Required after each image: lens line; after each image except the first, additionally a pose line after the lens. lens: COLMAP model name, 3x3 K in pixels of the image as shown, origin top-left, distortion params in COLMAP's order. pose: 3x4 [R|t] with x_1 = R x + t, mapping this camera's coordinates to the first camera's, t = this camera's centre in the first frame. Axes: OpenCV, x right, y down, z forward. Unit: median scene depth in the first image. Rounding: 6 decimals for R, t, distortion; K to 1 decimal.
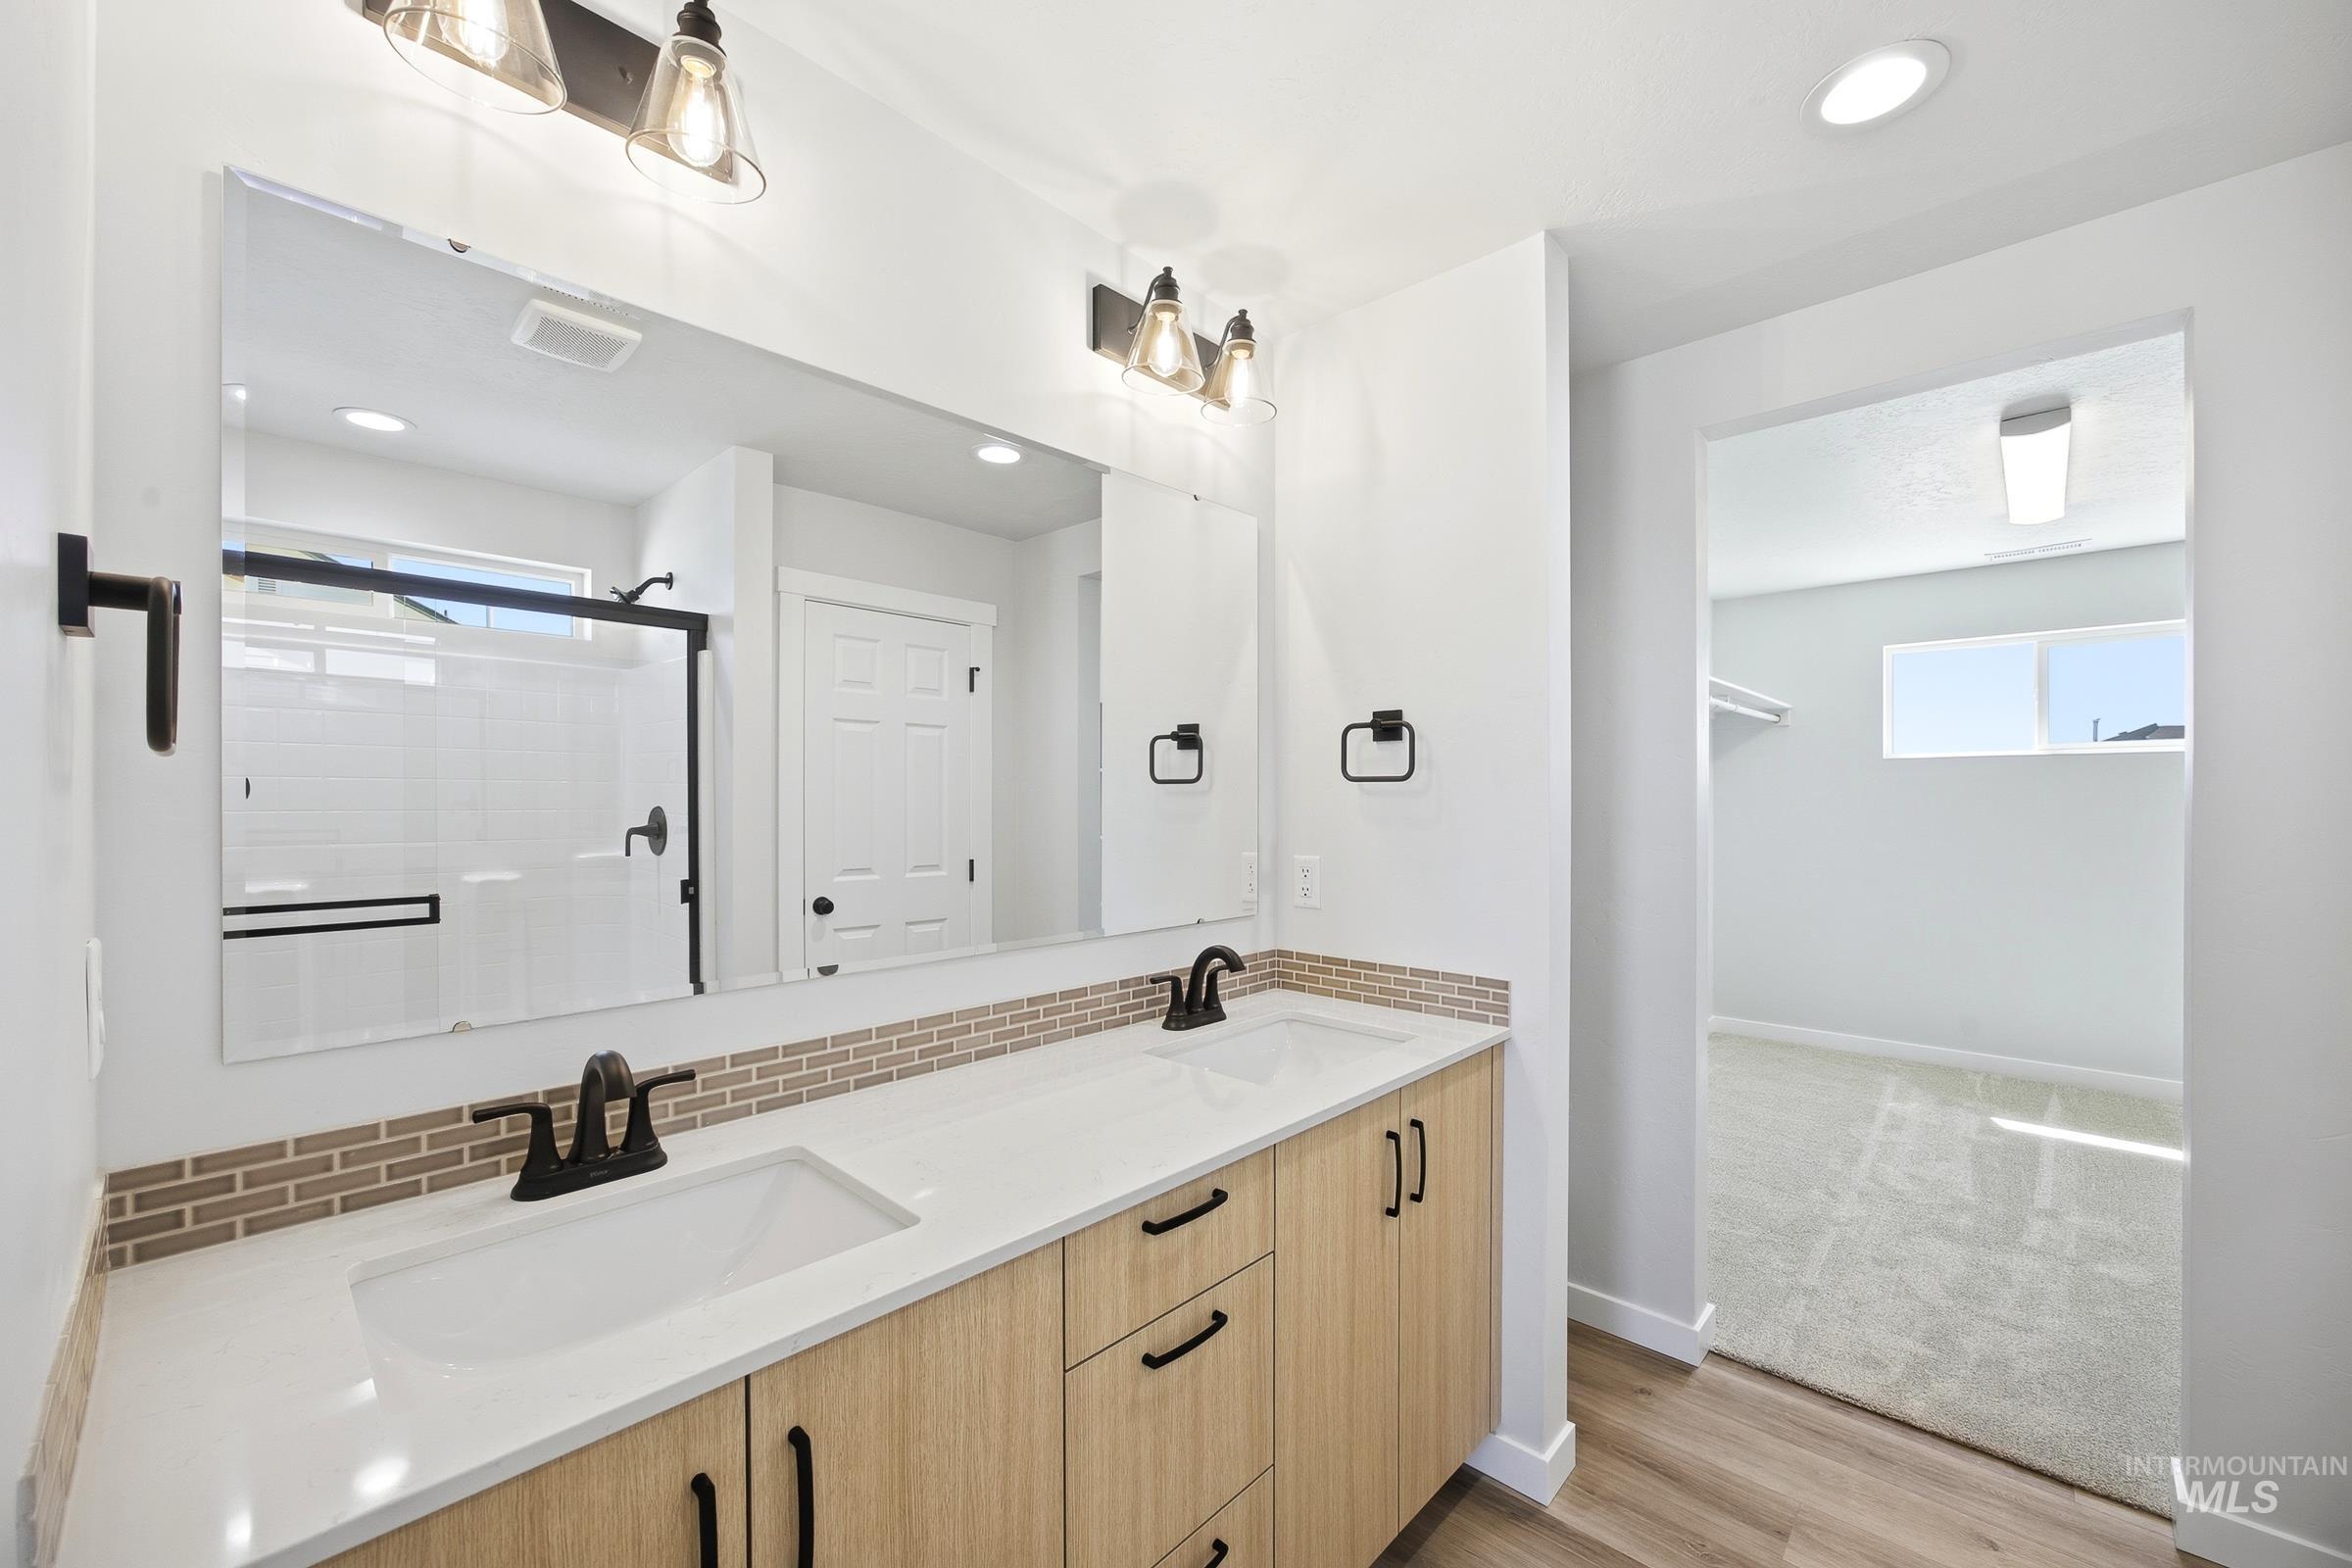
lens RADIAL K [[930.1, 0, 1161.1], [0, 930.1, 775.8], [0, 0, 1]] dist [-0.020038, 0.006762]
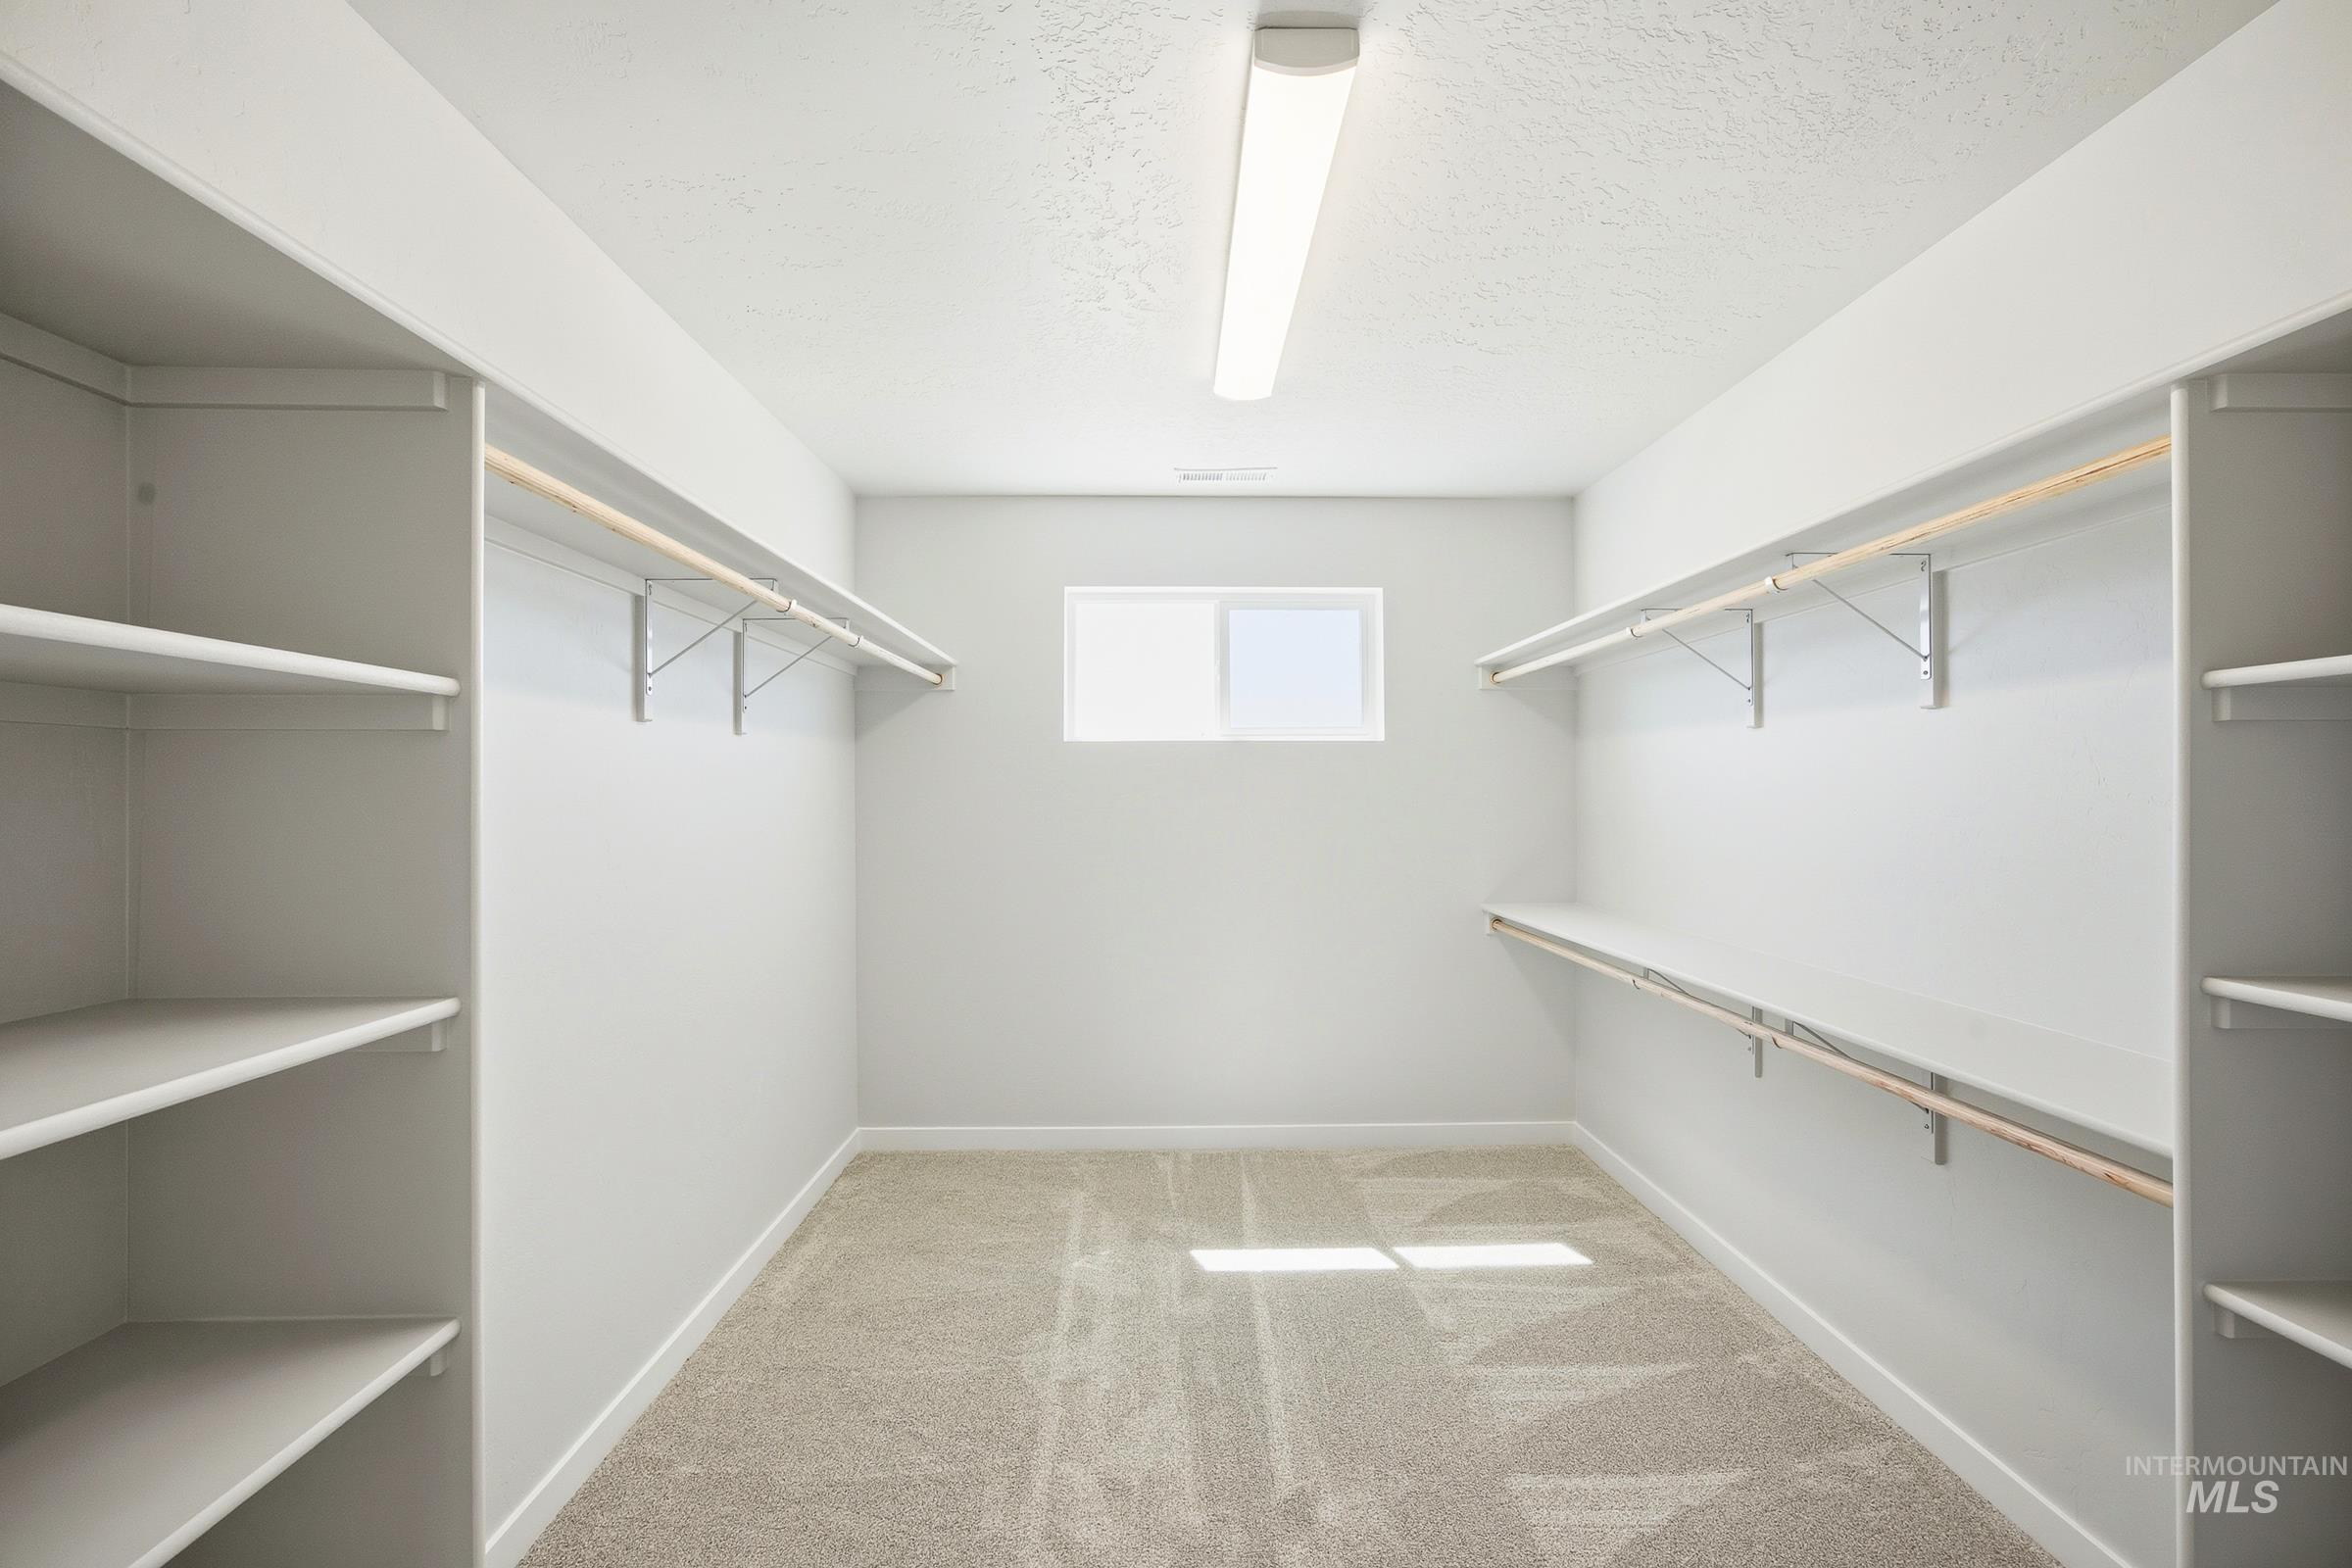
lens RADIAL K [[930.1, 0, 1161.1], [0, 930.1, 775.8], [0, 0, 1]] dist [-0.020038, 0.006762]
pose [[0.722269, 0.006648, 0.691581, 0.397272], [0.000588, 0.999948, -0.010226, 0.017939], [-0.691612, 0.007792, 0.722227, 0.503690]]
